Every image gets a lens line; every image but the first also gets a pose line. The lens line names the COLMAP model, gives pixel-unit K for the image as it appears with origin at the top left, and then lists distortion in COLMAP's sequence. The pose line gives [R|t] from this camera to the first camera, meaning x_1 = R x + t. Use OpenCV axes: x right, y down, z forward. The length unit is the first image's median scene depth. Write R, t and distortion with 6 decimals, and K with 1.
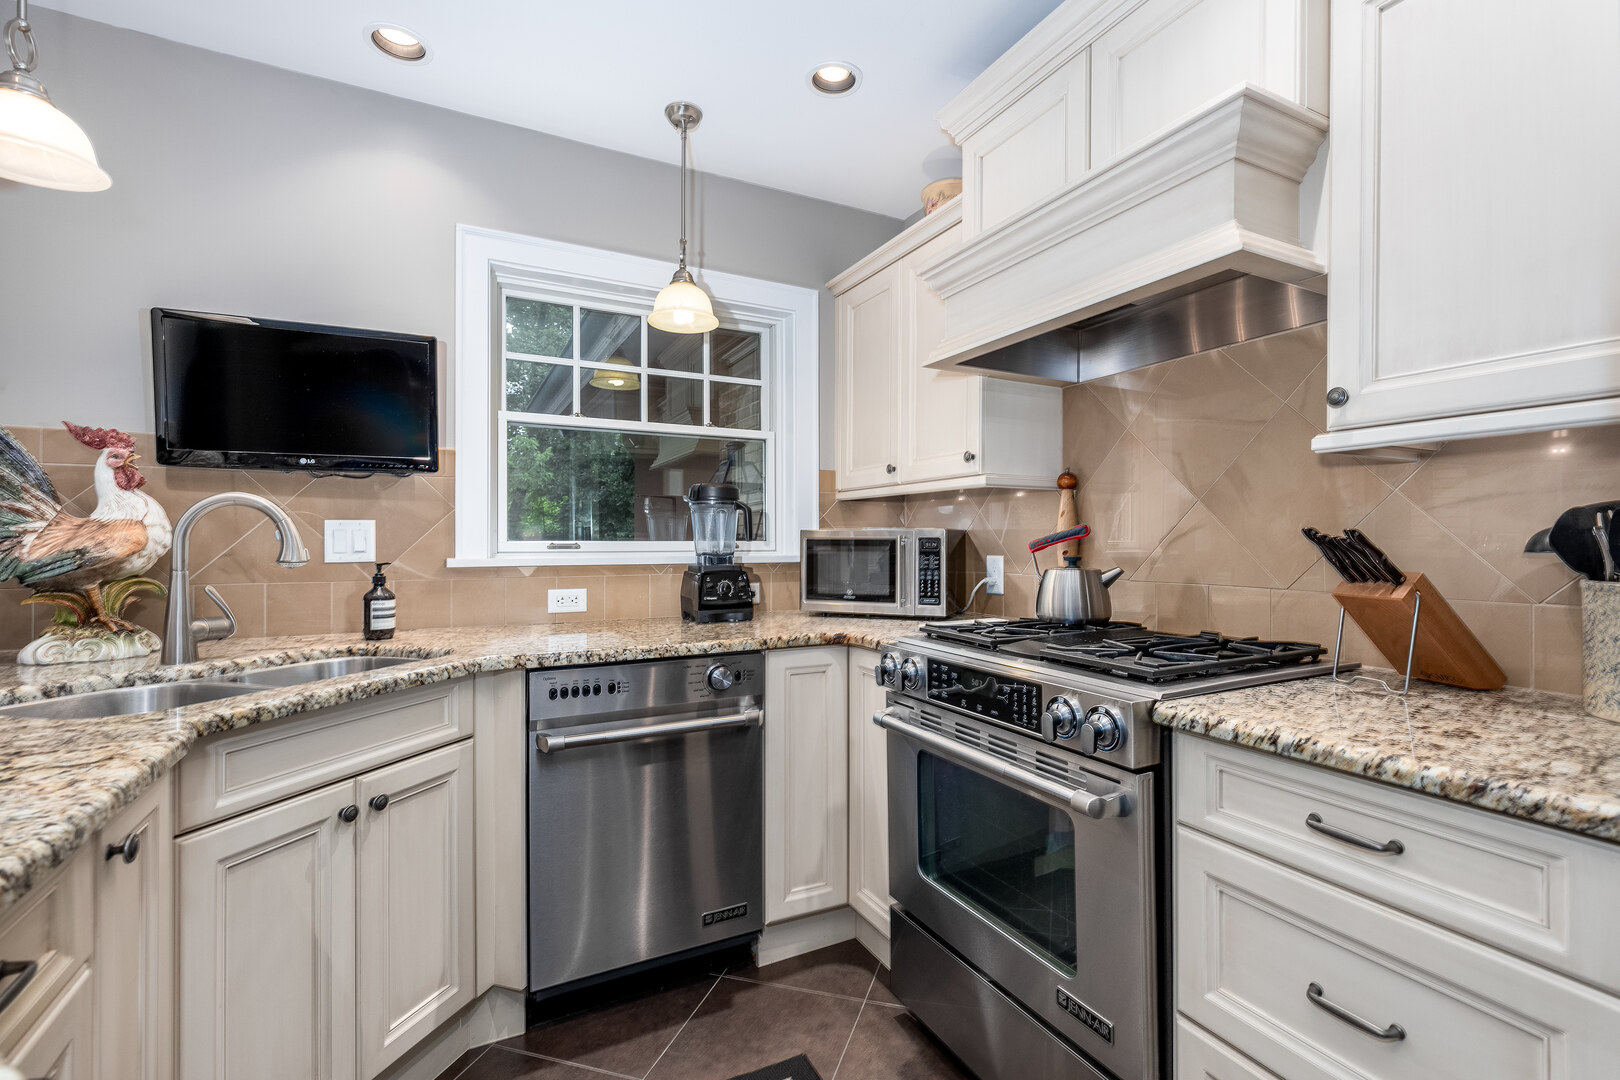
lens RADIAL K [[718.5, 0, 813.0], [0, 718.5, 538.9], [0, 0, 1]] dist [0.004540, -0.000001]
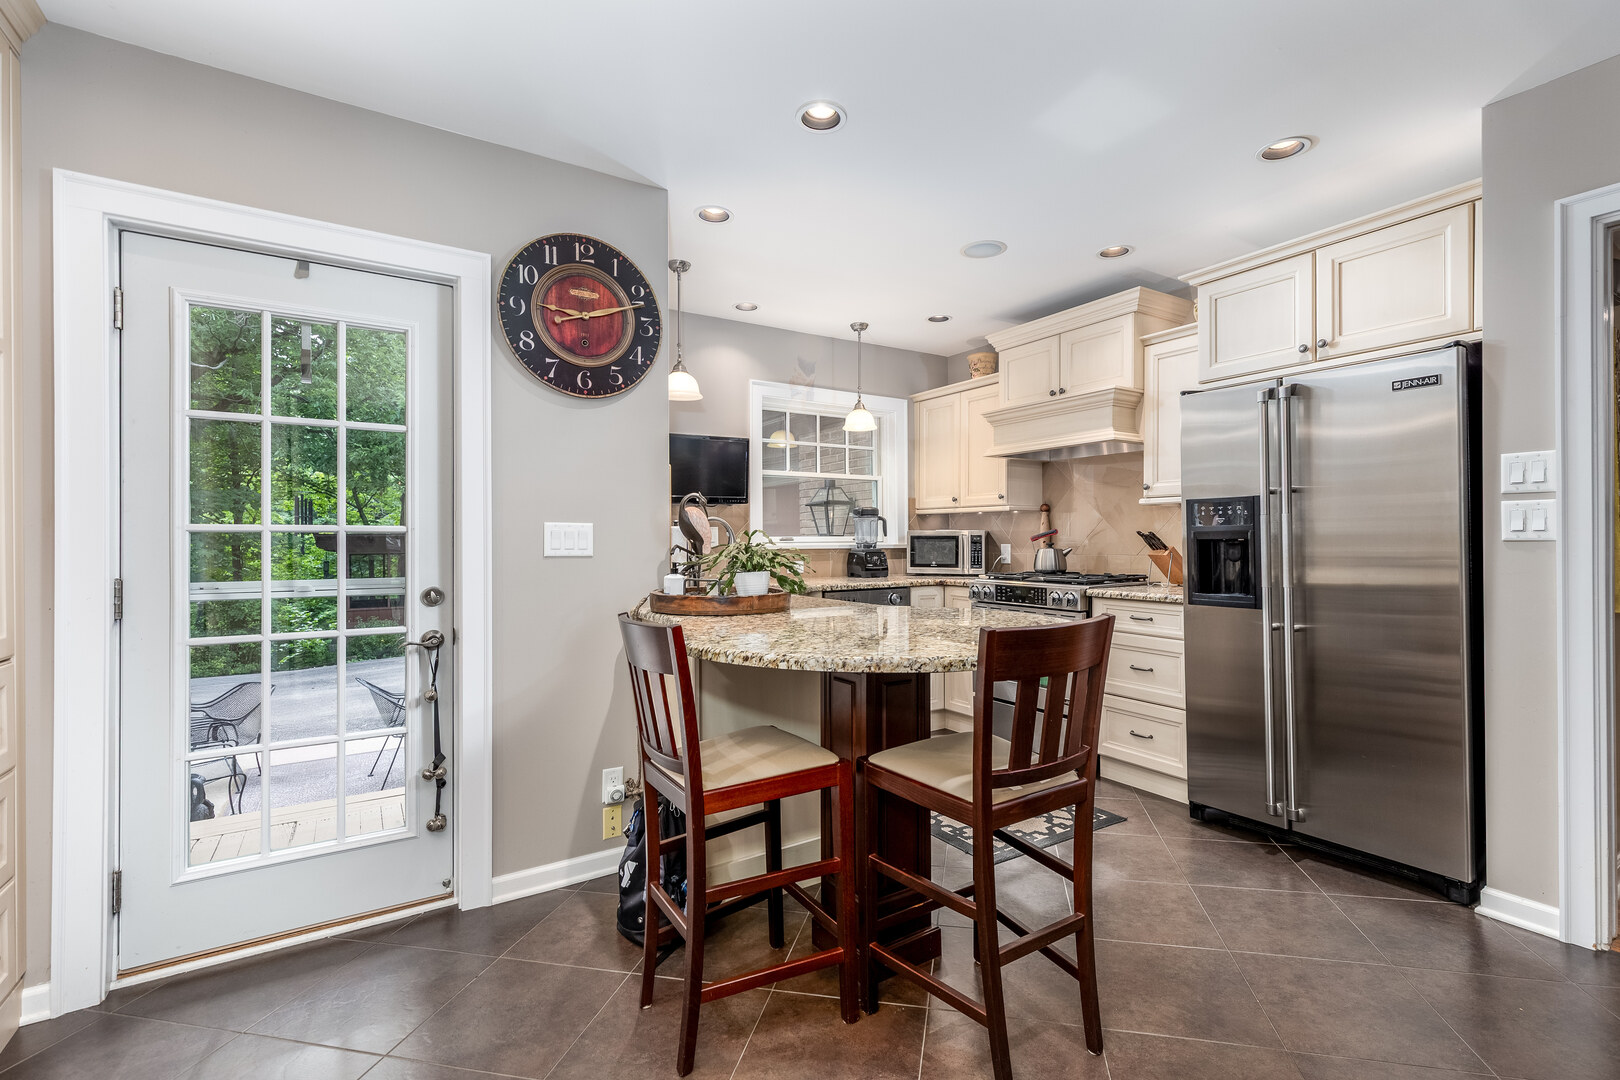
lens RADIAL K [[718.5, 0, 809.1], [0, 718.5, 538.8], [0, 0, 1]] dist [0.004540, -0.000001]
pose [[0.996468, -0.001916, 0.083954, -0.517035], [0.001663, 0.999994, 0.003083, 0.002264], [-0.083959, -0.002932, 0.996465, -1.051738]]
